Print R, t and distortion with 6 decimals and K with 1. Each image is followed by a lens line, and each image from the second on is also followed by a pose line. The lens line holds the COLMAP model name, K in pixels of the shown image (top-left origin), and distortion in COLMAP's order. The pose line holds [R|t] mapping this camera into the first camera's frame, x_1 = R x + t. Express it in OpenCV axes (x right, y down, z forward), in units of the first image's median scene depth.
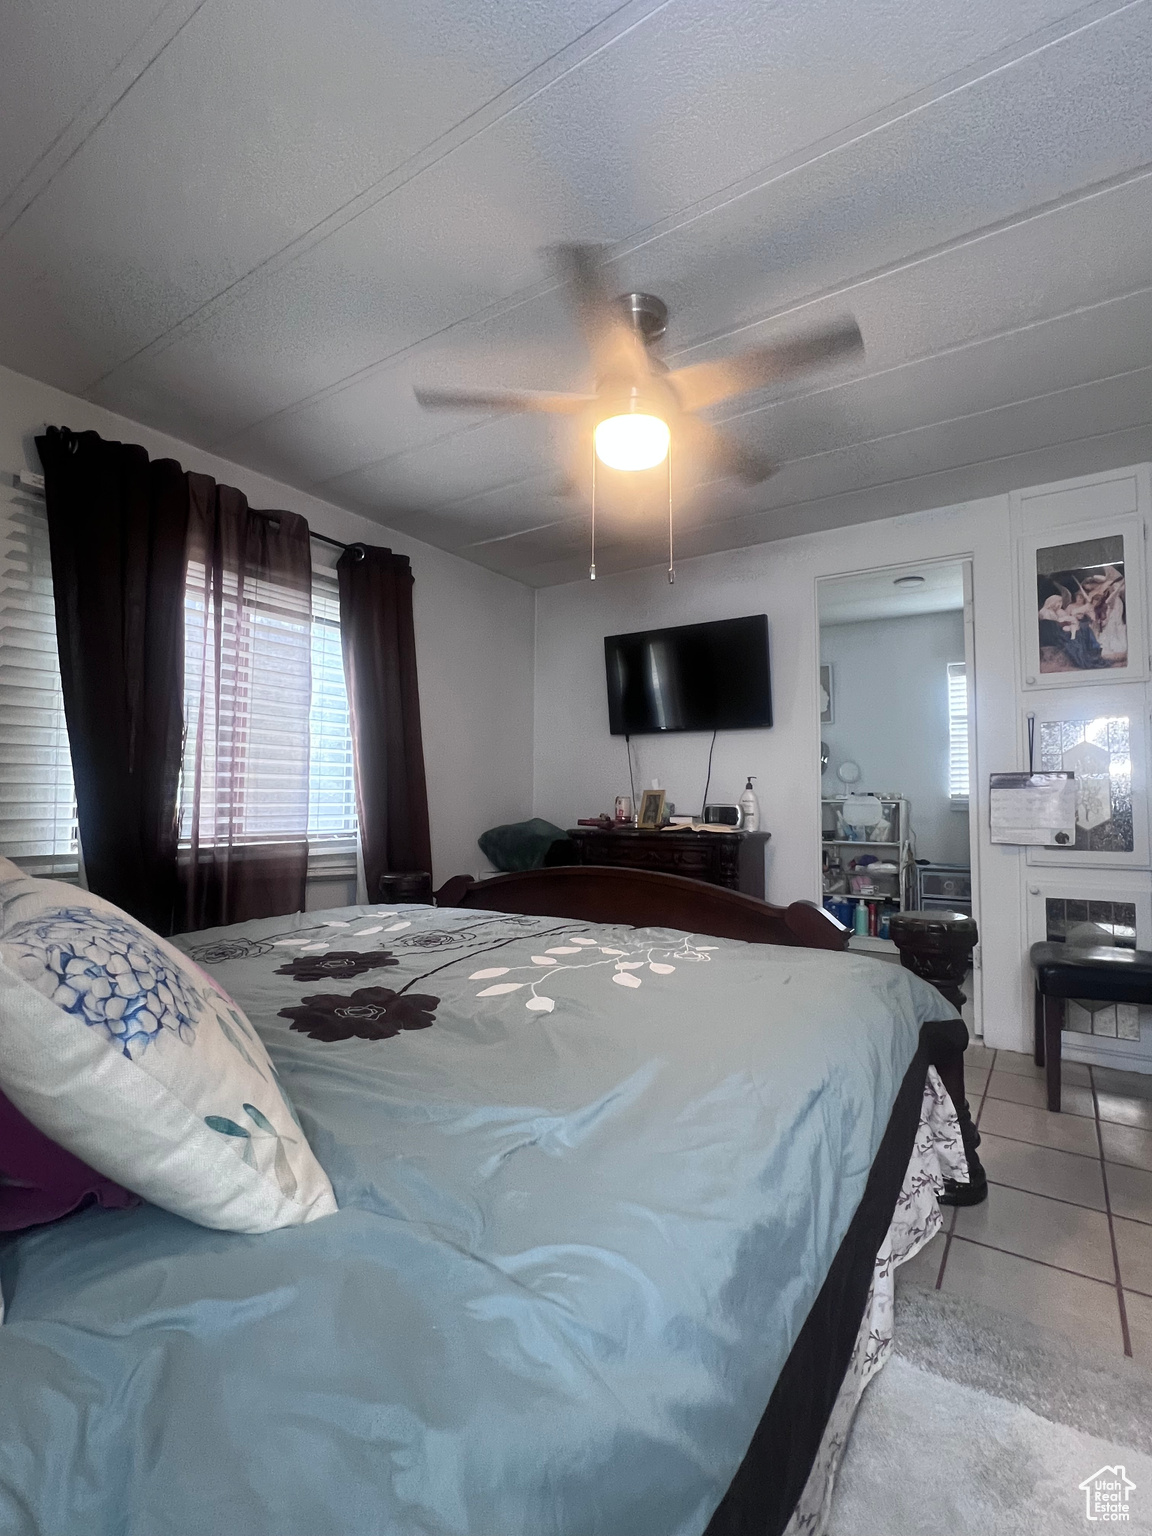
lens RADIAL K [[708.9, 0, 576.1], [0, 708.9, 768.6], [0, 0, 1]] dist [0.000180, 0.000012]
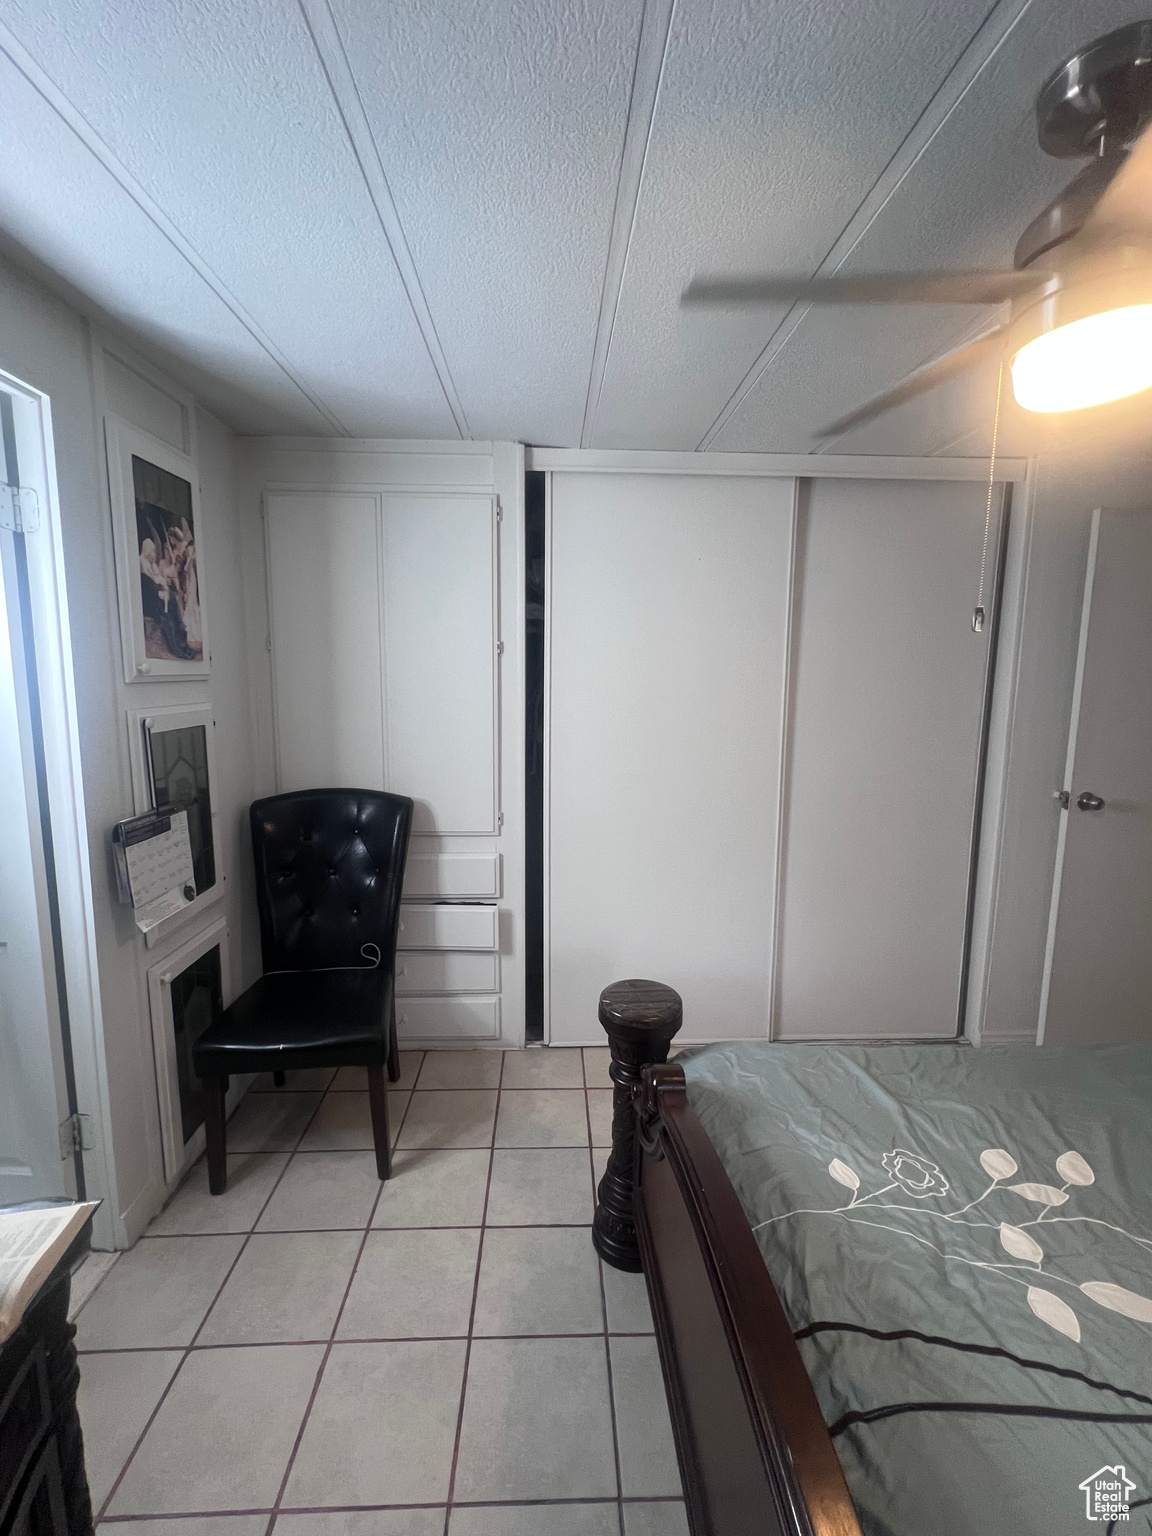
lens RADIAL K [[675.1, 0, 574.8], [0, 675.1, 767.7], [0, 0, 1]] dist [0.000085, 0.000004]
pose [[0.806065, -0.076645, 0.586843, 0.633677], [-0.031658, 0.984575, 0.172075, -0.161670], [-0.590980, -0.157282, 0.791205, 0.190560]]
